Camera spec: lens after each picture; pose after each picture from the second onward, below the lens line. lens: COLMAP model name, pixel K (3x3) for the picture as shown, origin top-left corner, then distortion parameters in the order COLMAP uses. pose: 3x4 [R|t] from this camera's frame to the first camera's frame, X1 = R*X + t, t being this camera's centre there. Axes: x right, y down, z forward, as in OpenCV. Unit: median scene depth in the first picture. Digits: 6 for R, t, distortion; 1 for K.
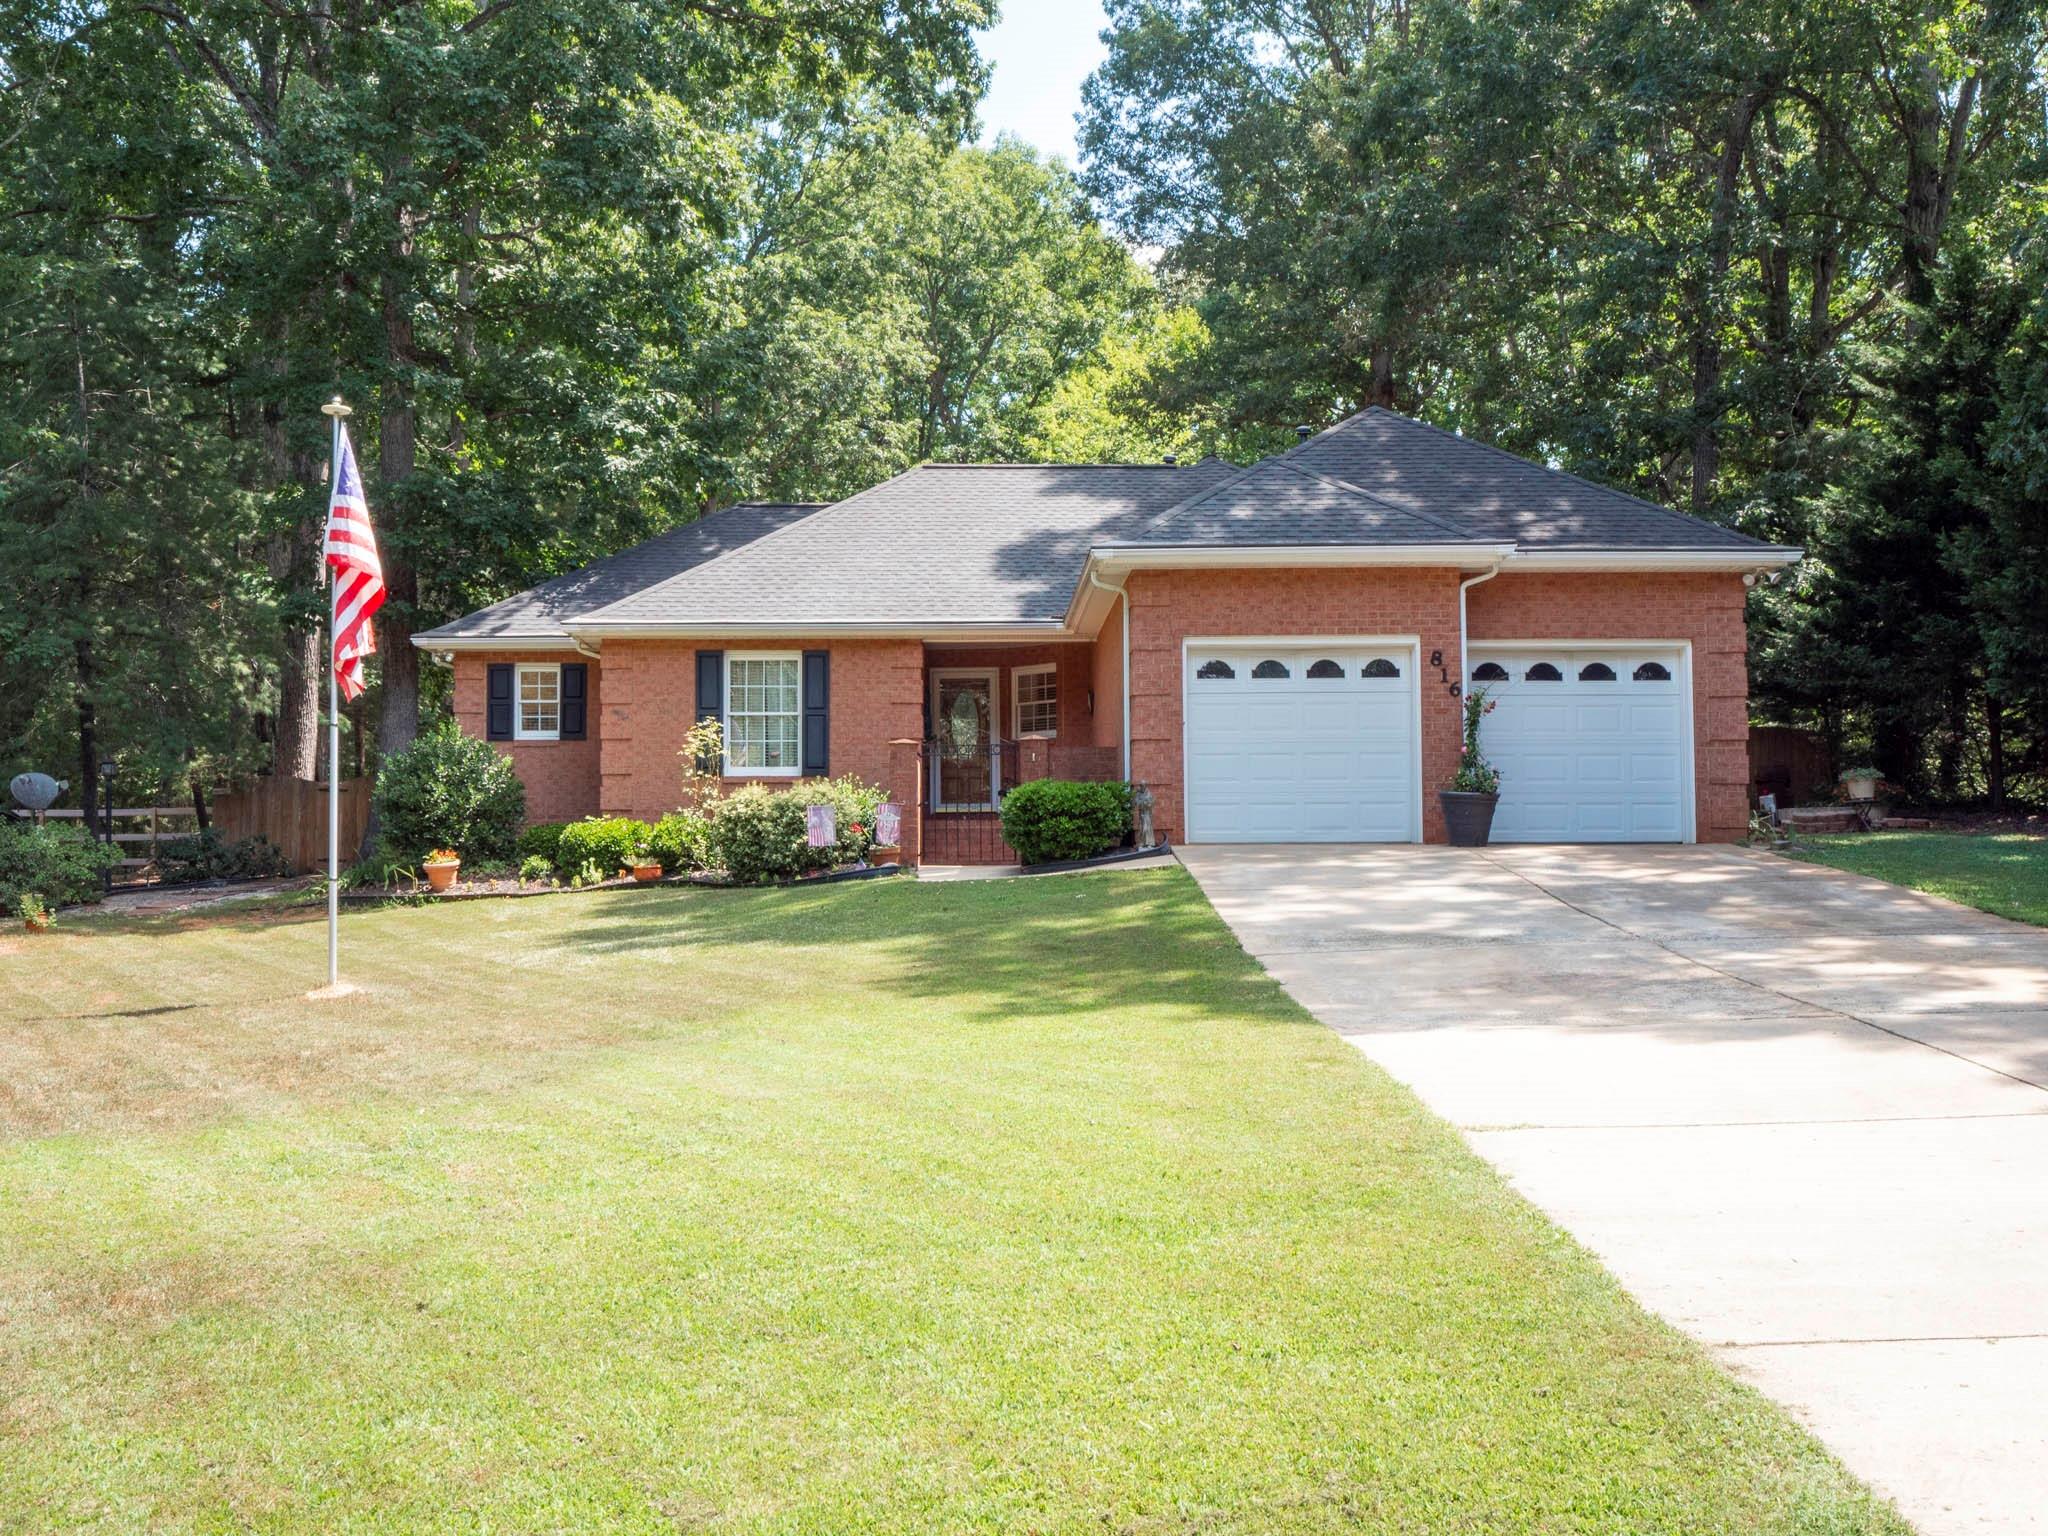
lens RADIAL K [[2139.1, 0, 1026.9], [0, 2139.1, 766.8], [0, 0, 1]] dist [0.093109, 0.000000]
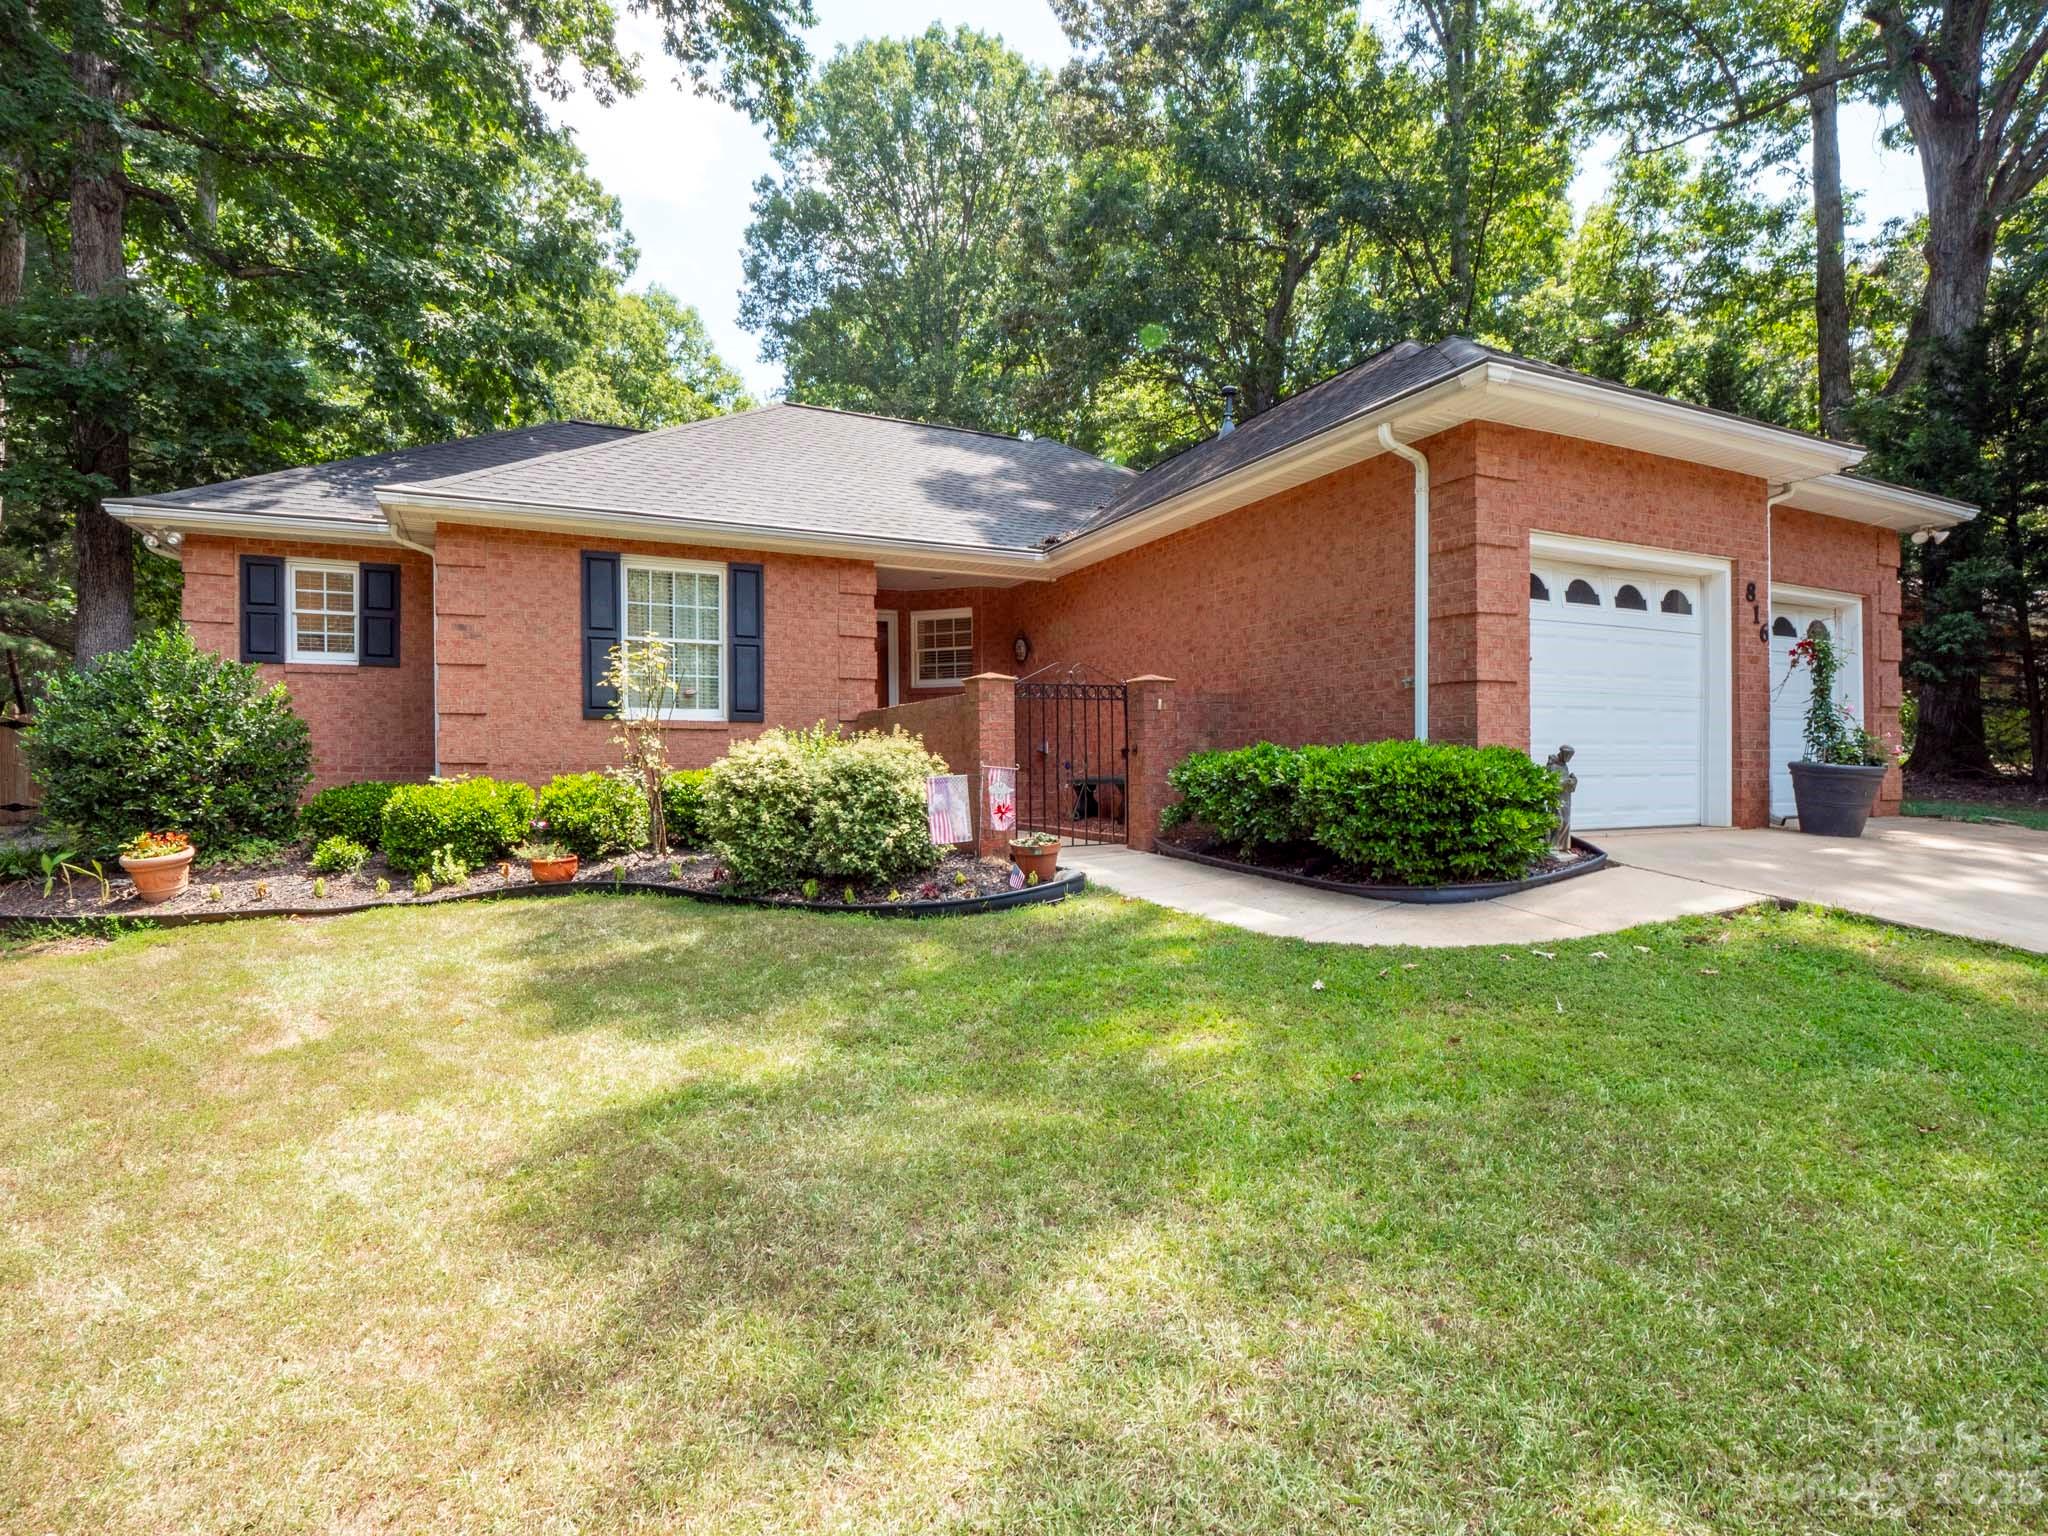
lens RADIAL K [[992.1, 0, 1017.3], [0, 992.1, 766.9], [0, 0, 1]] dist [-0.010371, -0.000783]
pose [[0.906579, 0.001791, 0.422032, -0.162649], [-0.021719, 0.998864, 0.042417, 0.003181], [-0.421476, -0.047620, 0.905588, 0.622638]]
